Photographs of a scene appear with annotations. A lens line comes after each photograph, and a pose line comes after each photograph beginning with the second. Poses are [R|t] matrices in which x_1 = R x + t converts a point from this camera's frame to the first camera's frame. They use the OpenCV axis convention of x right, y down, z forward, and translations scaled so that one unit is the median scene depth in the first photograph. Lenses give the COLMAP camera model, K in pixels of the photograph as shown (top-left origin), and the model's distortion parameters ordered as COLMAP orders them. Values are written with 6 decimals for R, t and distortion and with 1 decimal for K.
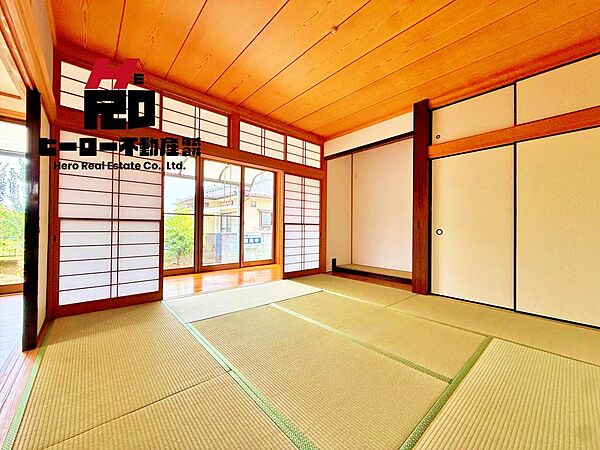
lens RADIAL K [[240.0, 0, 300.0], [0, 240.0, 225.0], [0, 0, 1]] dist [0.000189, 0.000269]
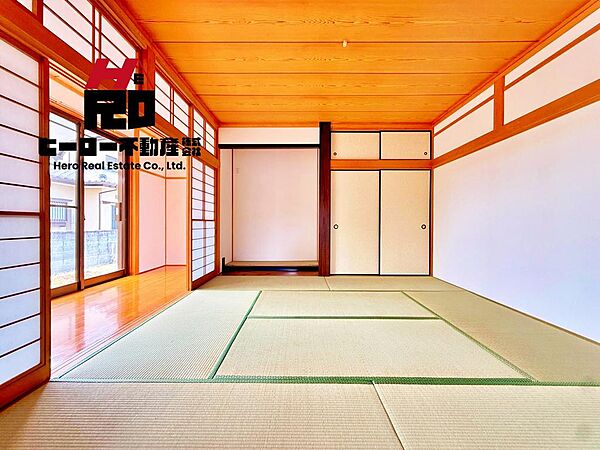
lens RADIAL K [[238.1, 0, 300.0], [0, 238.1, 225.0], [0, 0, 1]] dist [-0.000238, 0.000121]
pose [[0.663809, -0.013631, 0.747778, -0.506934], [-0.002748, 0.999783, 0.020664, -0.006533], [-0.747897, -0.015772, 0.663628, 0.267520]]
